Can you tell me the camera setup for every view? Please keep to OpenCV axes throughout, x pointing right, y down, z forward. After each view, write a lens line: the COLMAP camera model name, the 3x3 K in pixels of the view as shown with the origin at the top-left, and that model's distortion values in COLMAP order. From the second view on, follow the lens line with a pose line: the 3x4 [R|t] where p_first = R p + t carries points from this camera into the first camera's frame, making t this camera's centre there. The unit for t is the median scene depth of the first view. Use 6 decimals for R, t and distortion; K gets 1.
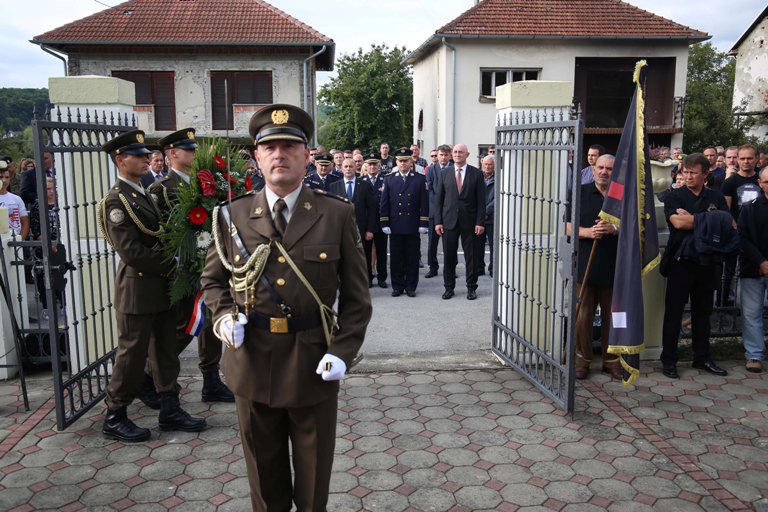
lens RADIAL K [[711.7, 0, 391.0], [0, 711.7, 254.3], [0, 0, 1]] dist [-0.006552, 0.000000]
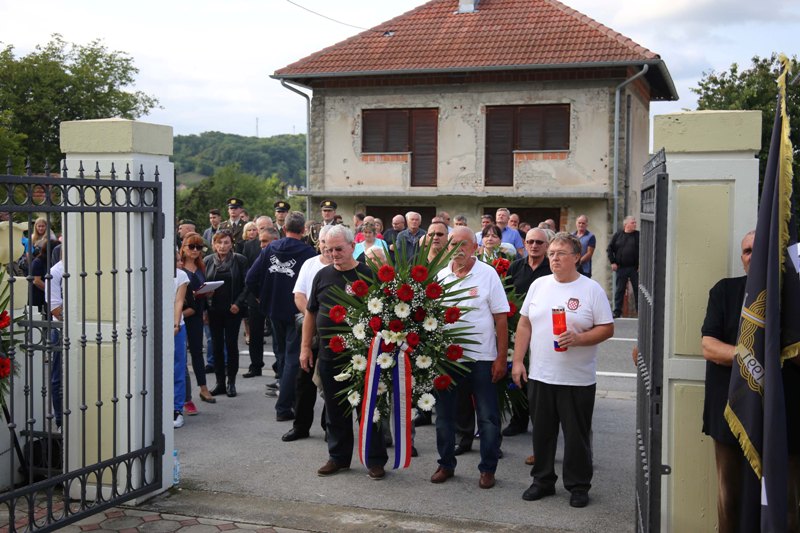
lens RADIAL K [[1045.7, 0, 402.6], [0, 1045.7, 281.8], [0, 0, 1]] dist [0.045463, 0.000000]
pose [[0.910236, 0.041467, -0.412008, 0.296961], [-0.075179, 0.994987, -0.065949, -0.004177], [0.407208, 0.091004, 0.908790, 0.016924]]
